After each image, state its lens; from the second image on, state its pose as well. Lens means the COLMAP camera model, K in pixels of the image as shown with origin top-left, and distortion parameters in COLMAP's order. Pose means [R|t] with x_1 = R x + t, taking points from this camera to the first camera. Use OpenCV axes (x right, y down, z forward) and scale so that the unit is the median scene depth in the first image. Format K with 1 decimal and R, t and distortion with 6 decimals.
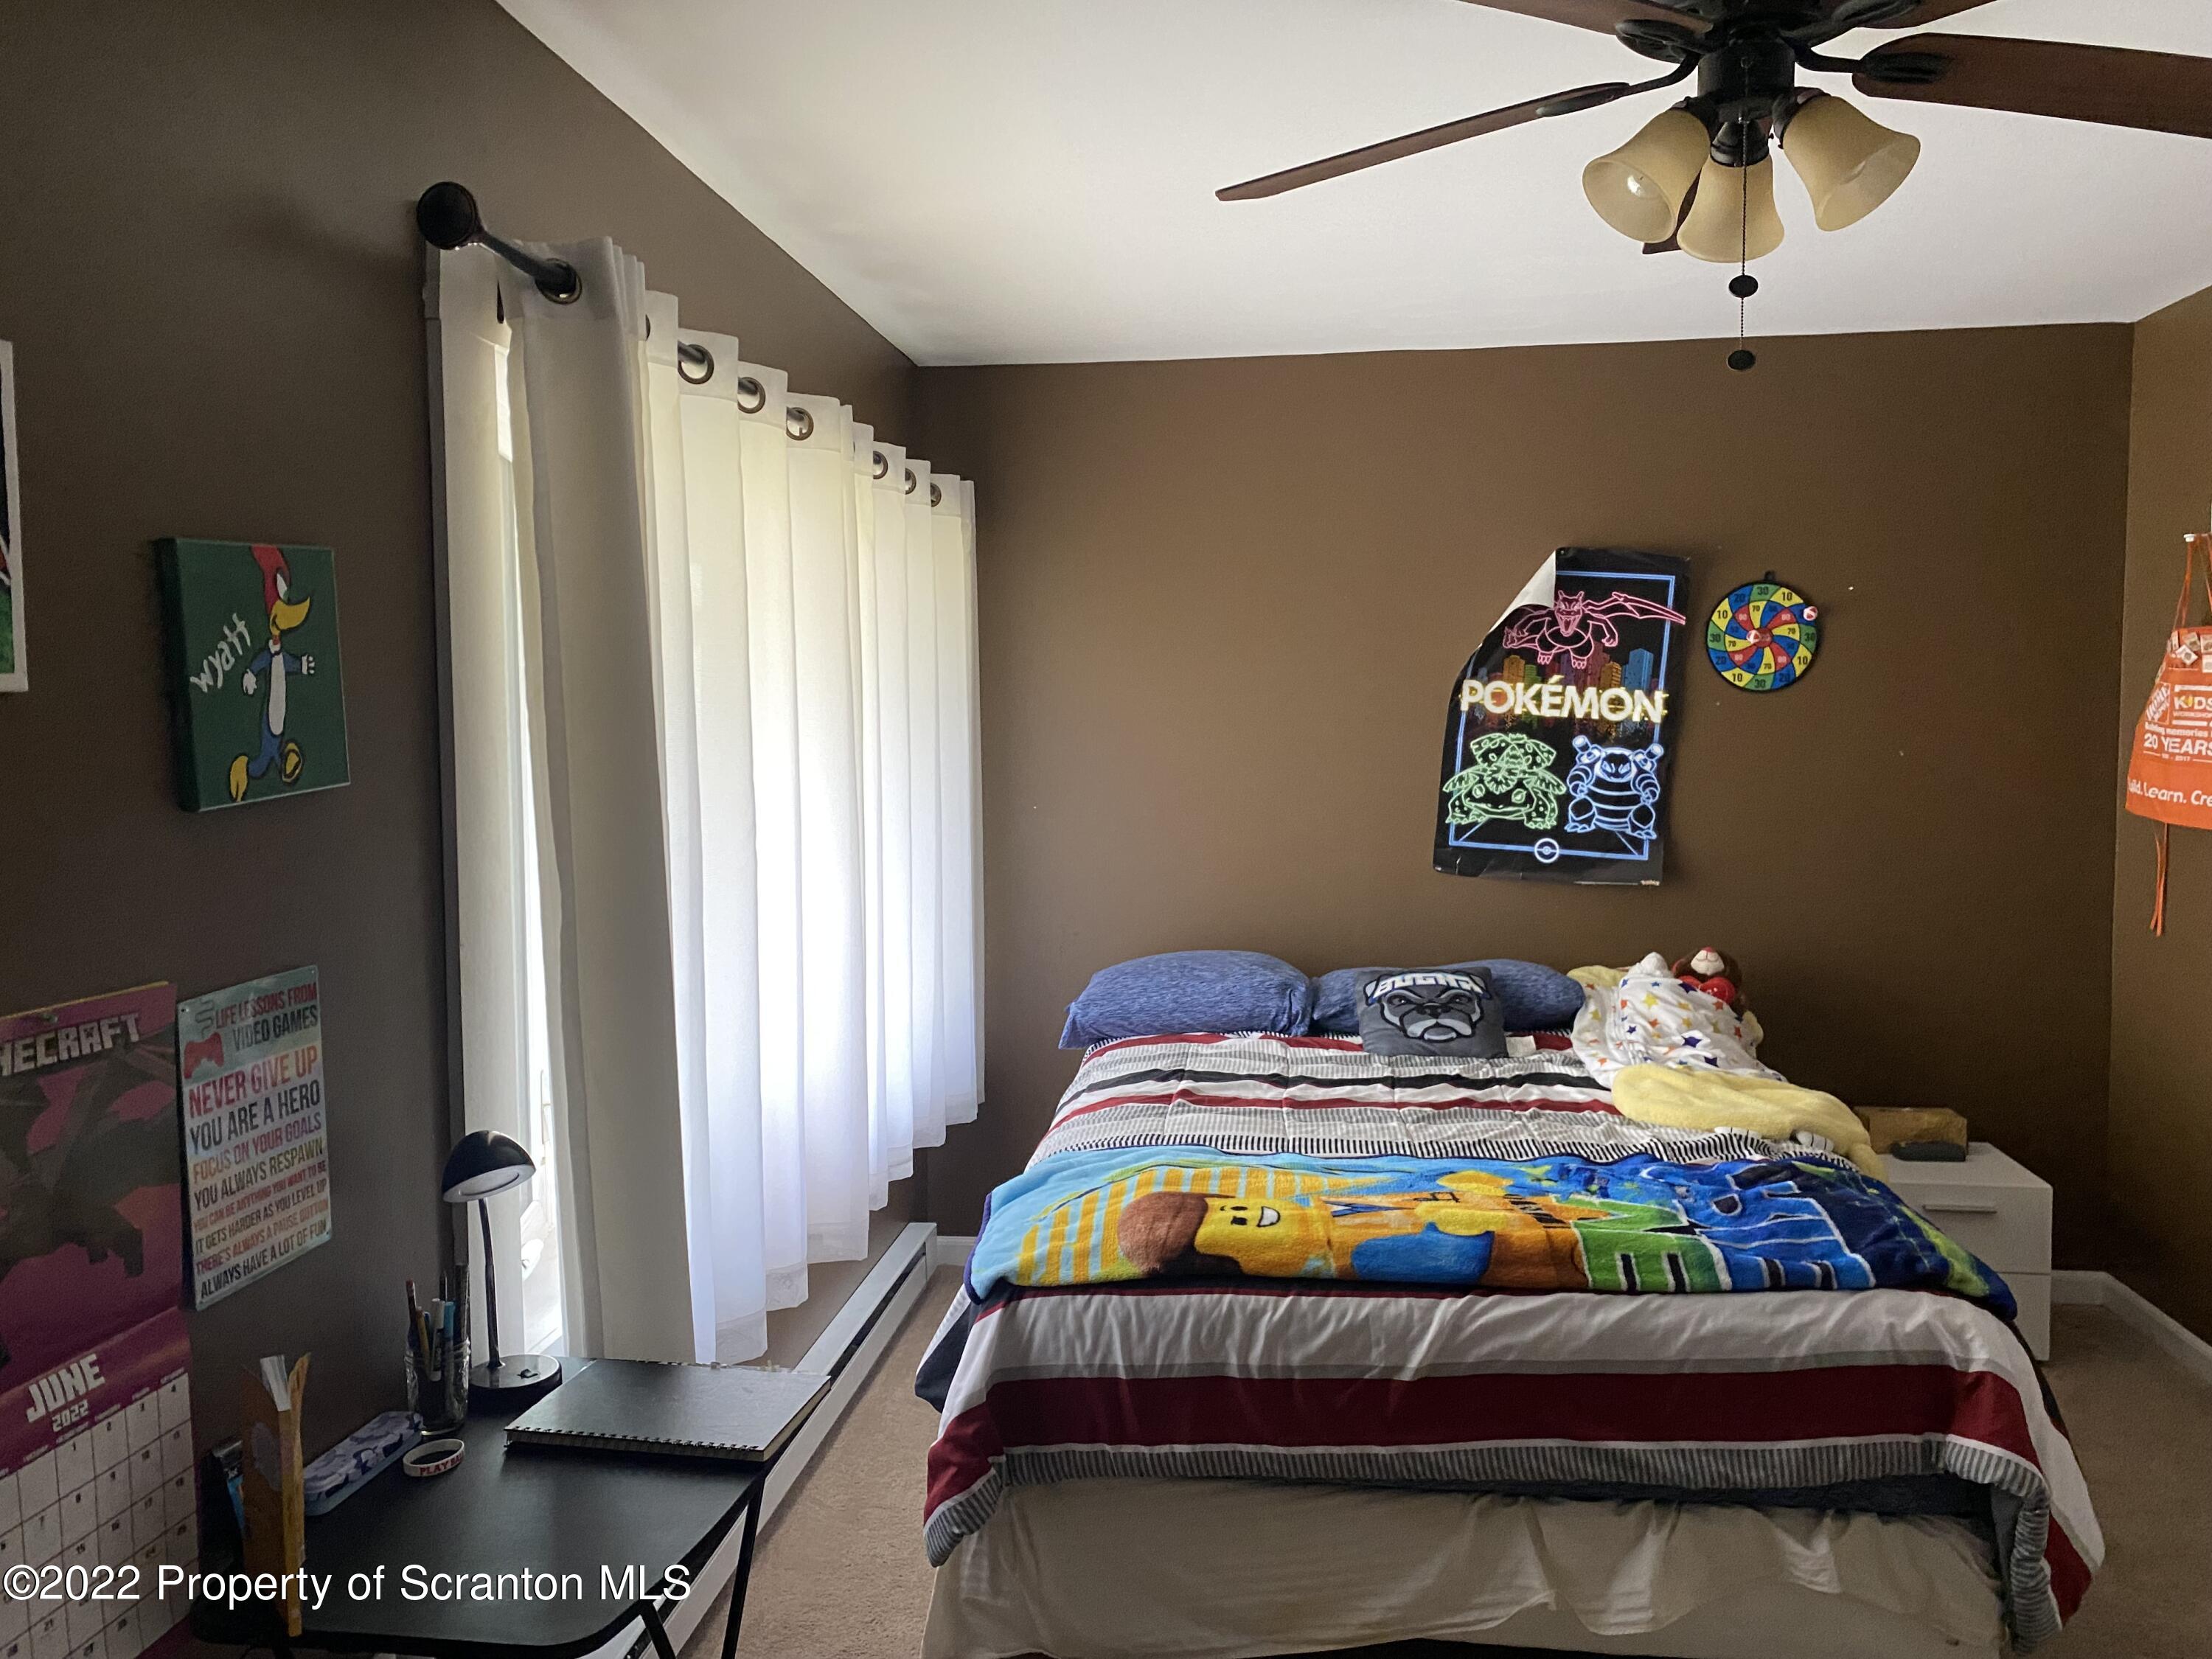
lens RADIAL K [[1706.1, 0, 1106.0], [0, 1706.1, 829.5], [0, 0, 1]] dist [0.055976, -0.009289]
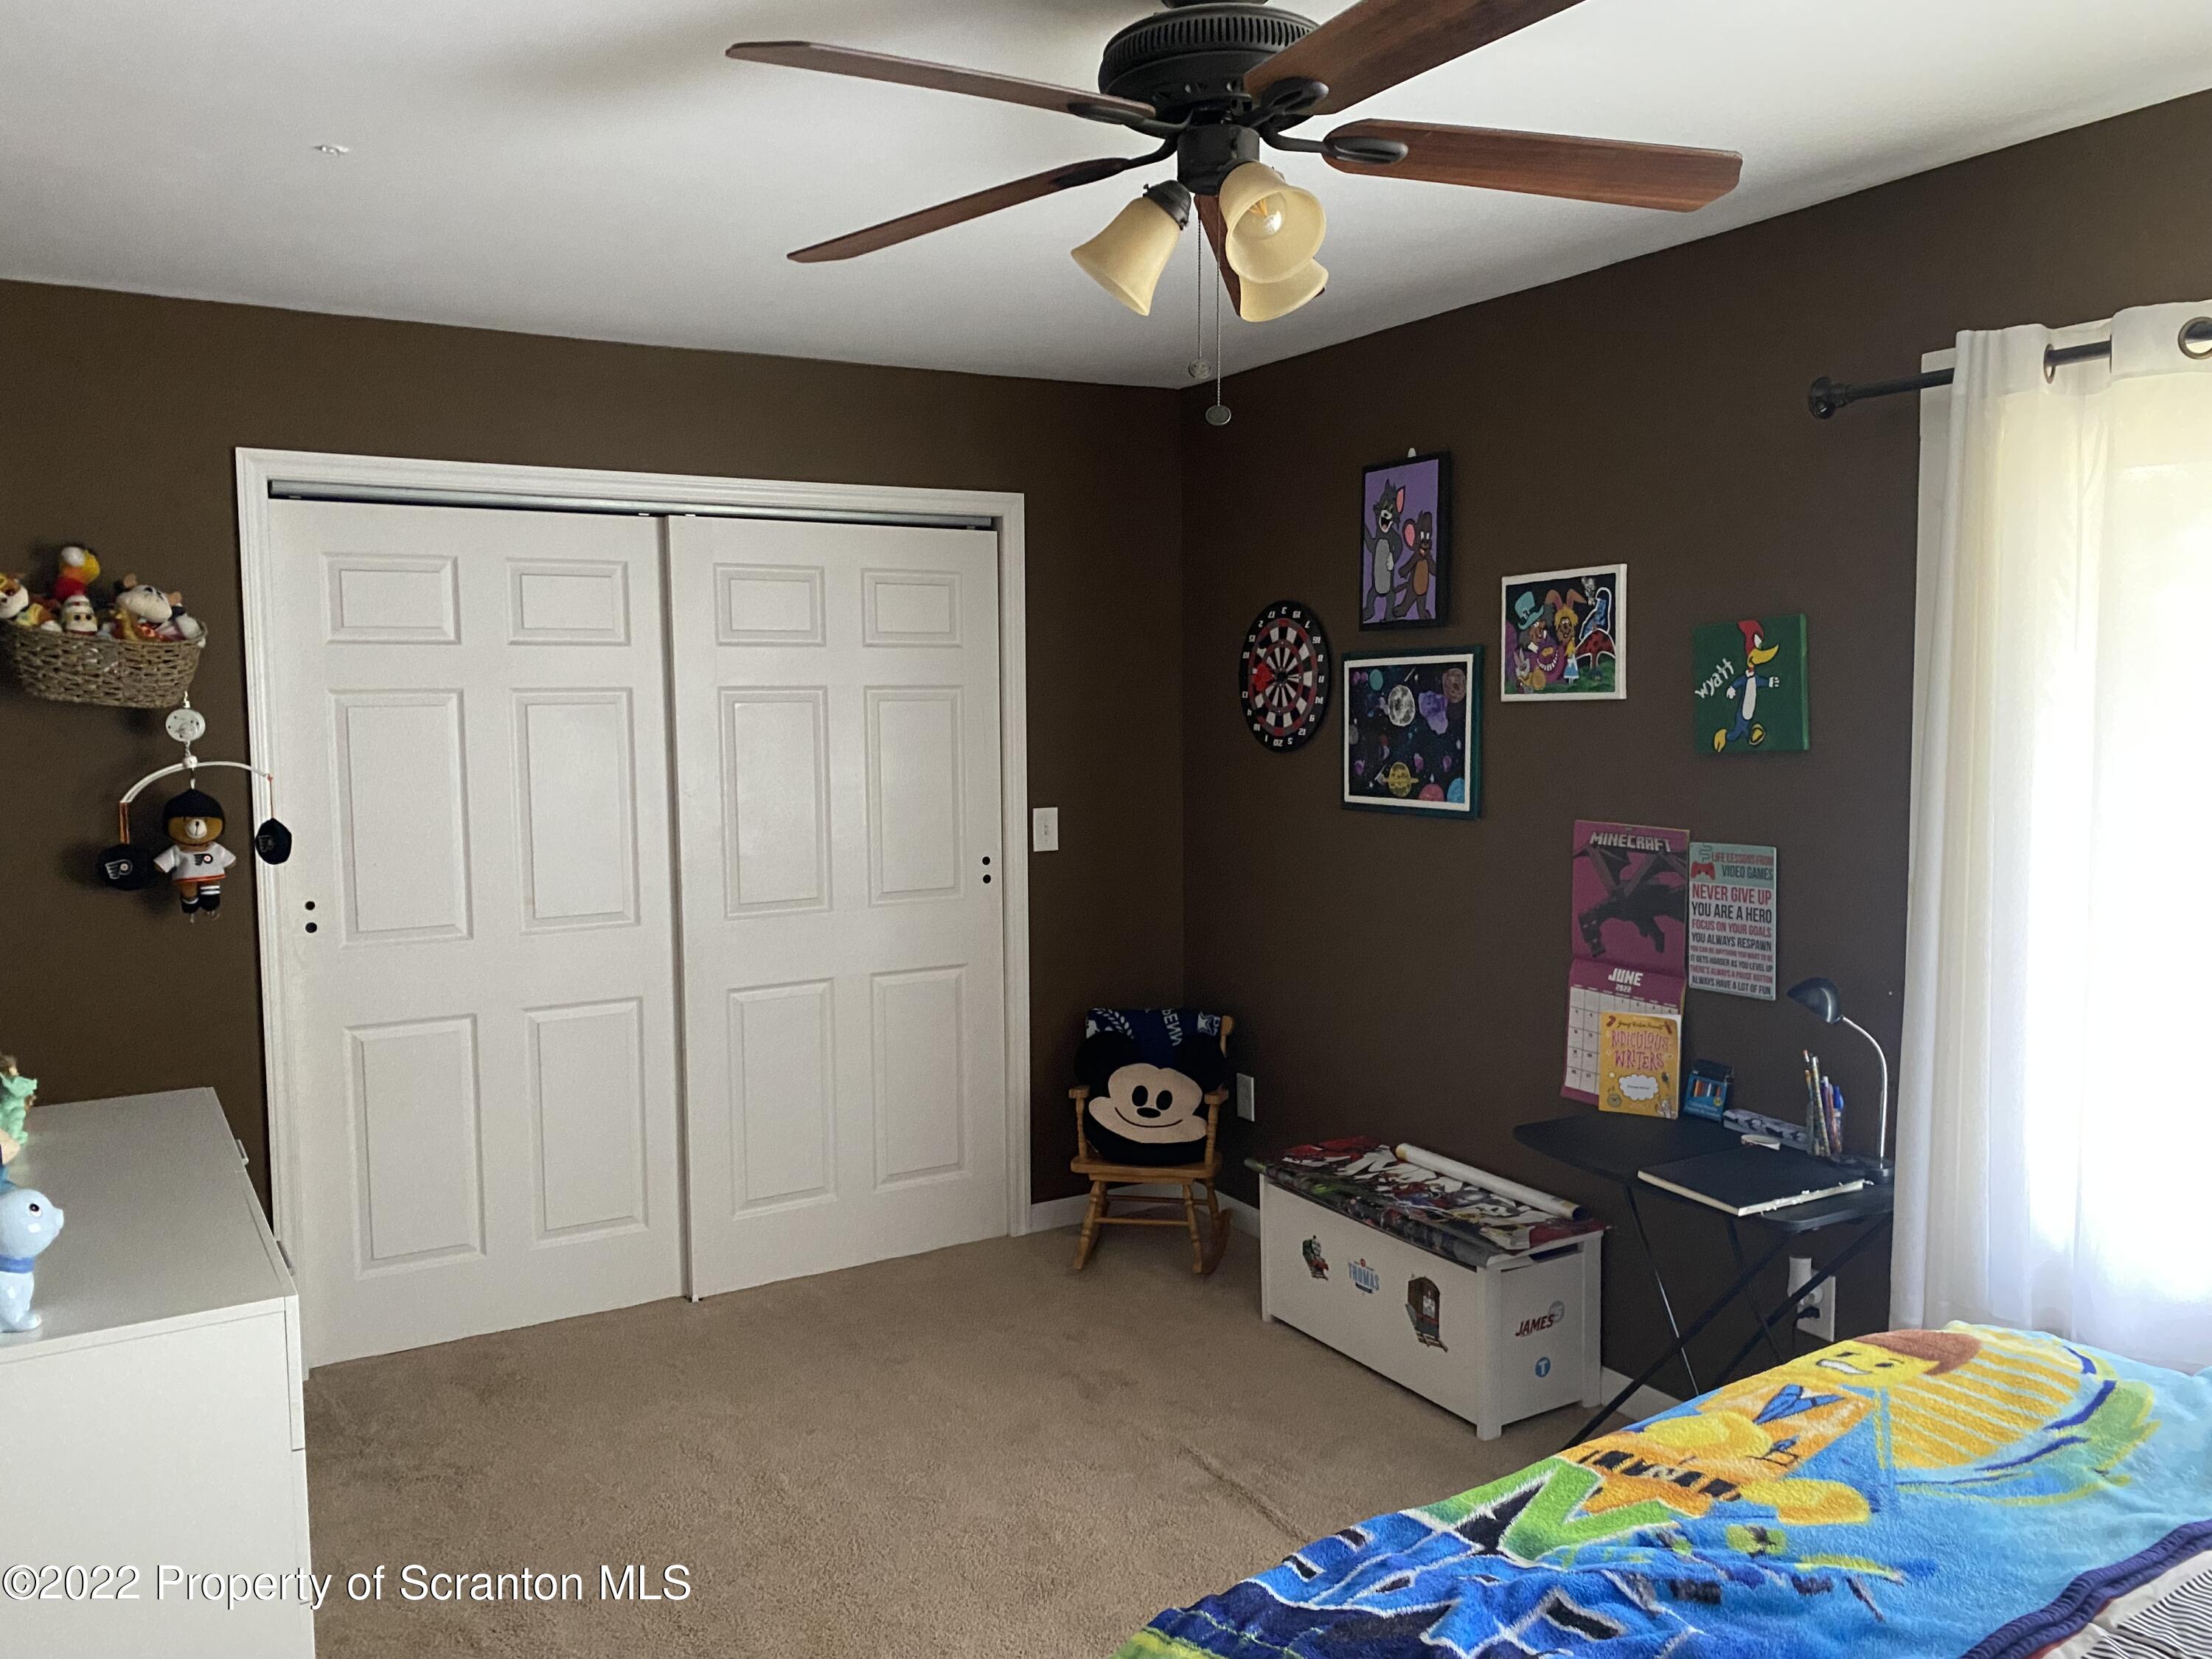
lens RADIAL K [[1706.1, 0, 1106.0], [0, 1706.1, 829.5], [0, 0, 1]] dist [0.055976, -0.009289]
pose [[-0.792264, 0.068157, -0.606360, 1.260756], [-0.025894, 0.989091, 0.145010, -0.194347], [0.609628, 0.130588, -0.781857, 2.096042]]
